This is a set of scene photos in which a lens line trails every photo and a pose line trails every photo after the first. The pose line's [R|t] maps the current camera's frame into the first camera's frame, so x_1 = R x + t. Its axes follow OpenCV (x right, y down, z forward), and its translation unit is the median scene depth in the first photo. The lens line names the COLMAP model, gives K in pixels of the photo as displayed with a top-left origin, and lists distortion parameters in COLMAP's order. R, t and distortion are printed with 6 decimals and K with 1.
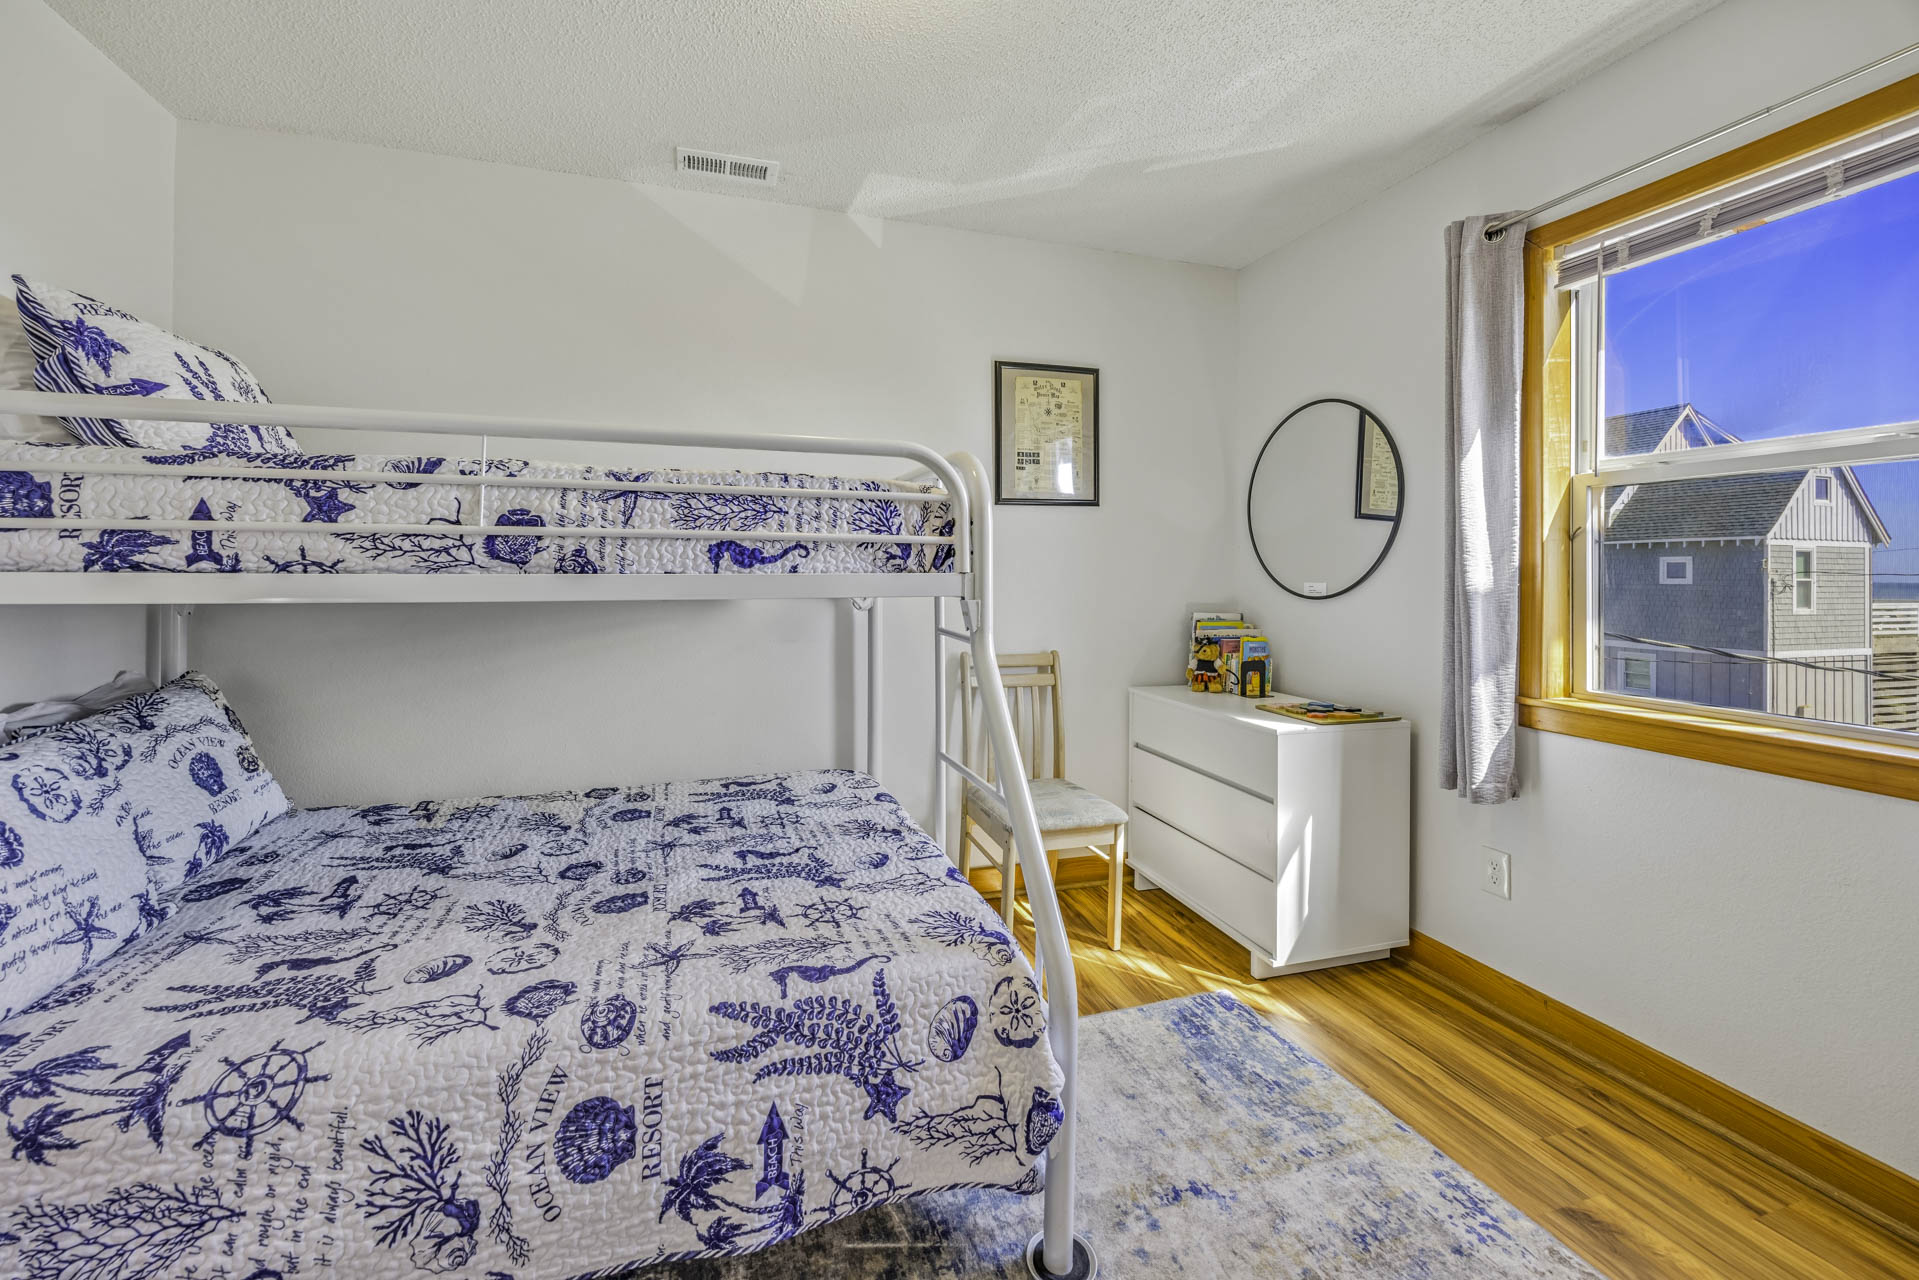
lens RADIAL K [[763.4, 0, 900.2], [0, 763.4, 568.3], [0, 0, 1]] dist [-0.000049, -0.000019]
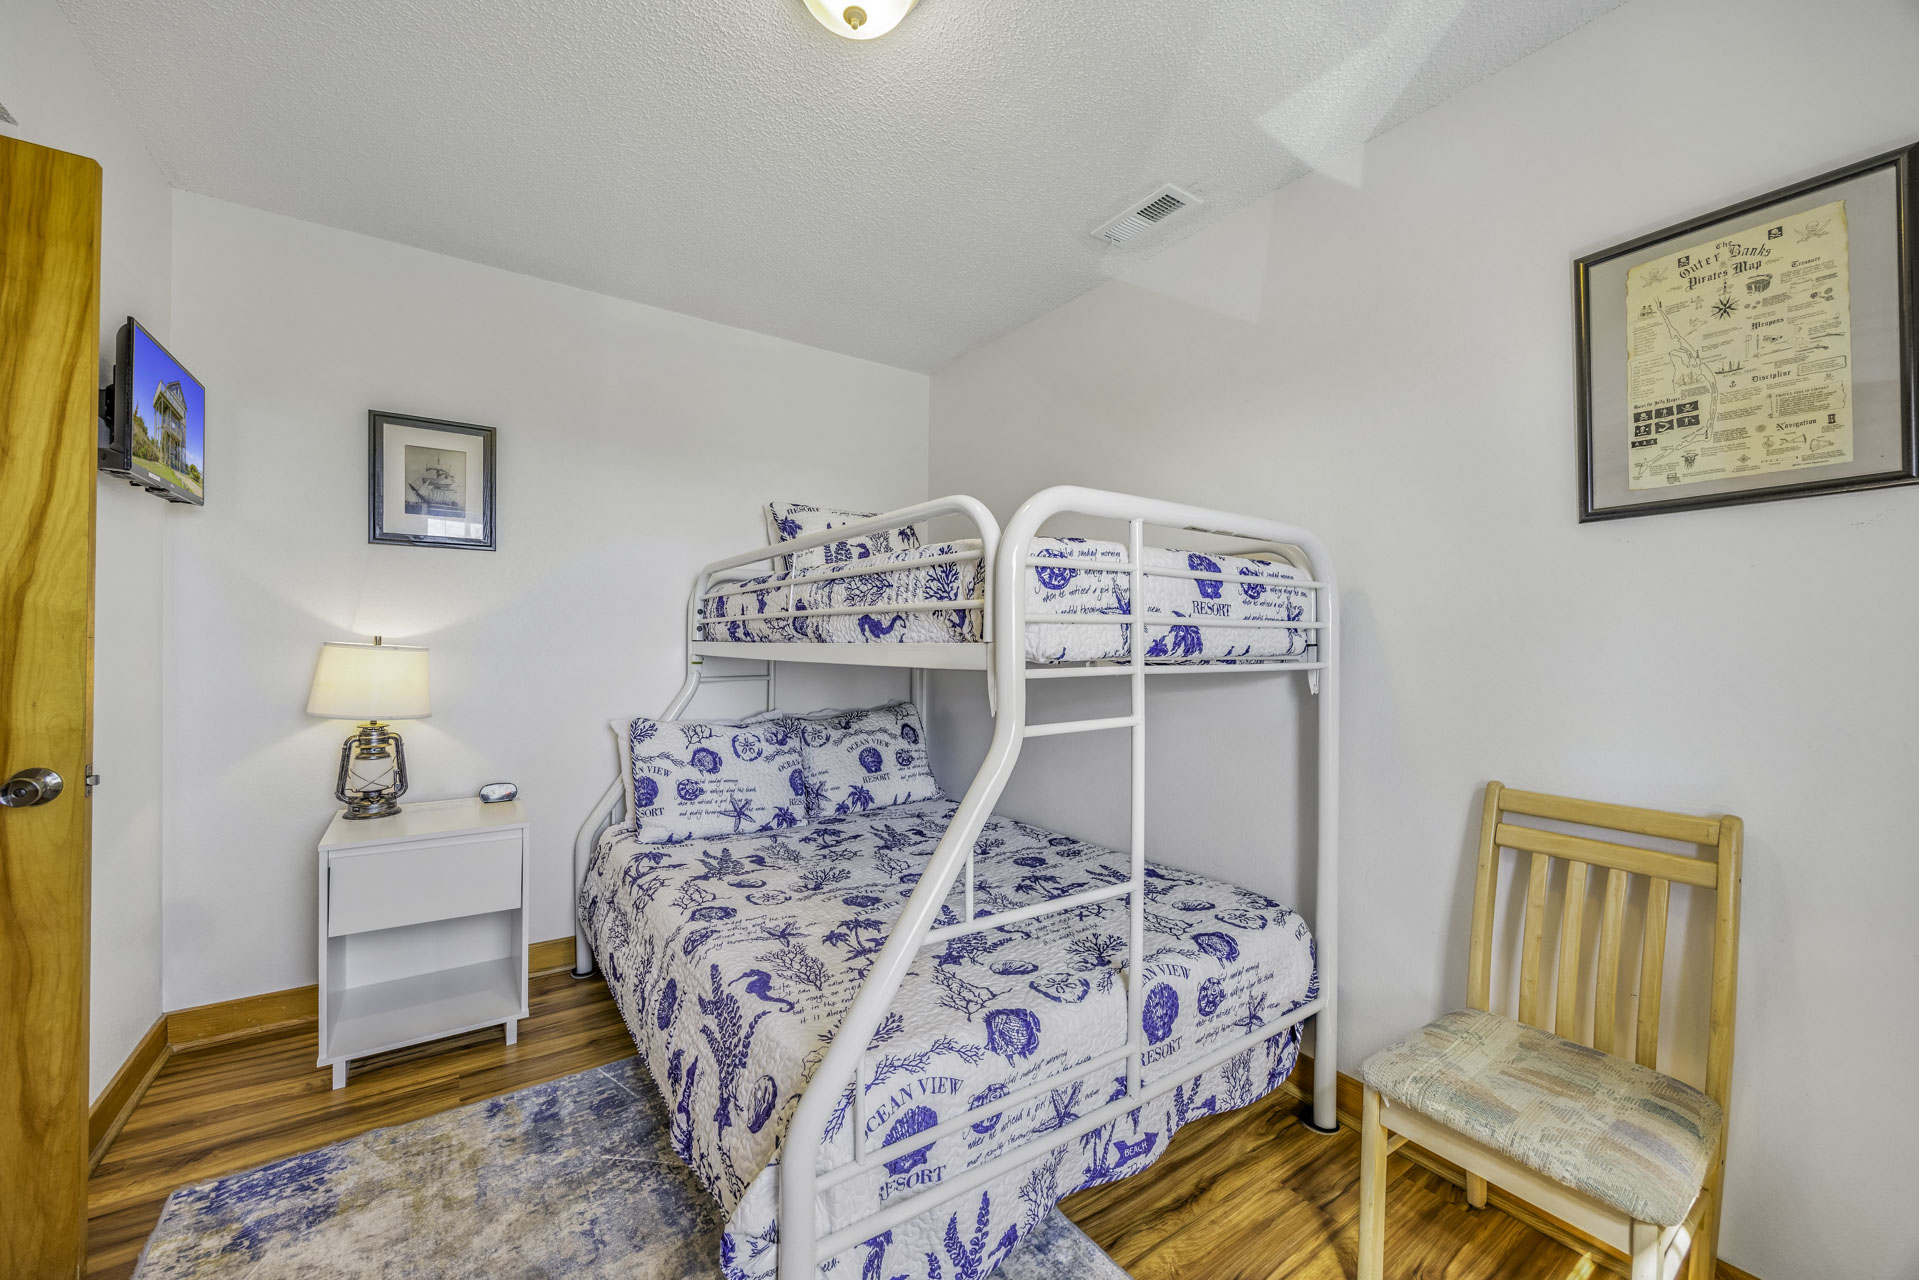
lens RADIAL K [[727.9, 0, 959.5], [0, 727.9, 640.0], [0, 0, 1]] dist [0.000239, -0.000027]
pose [[0.335352, -0.005637, -0.942076, 0.855008], [-0.003864, 0.999965, -0.007359, 0.010140], [0.942085, 0.006108, 0.335319, 0.754375]]
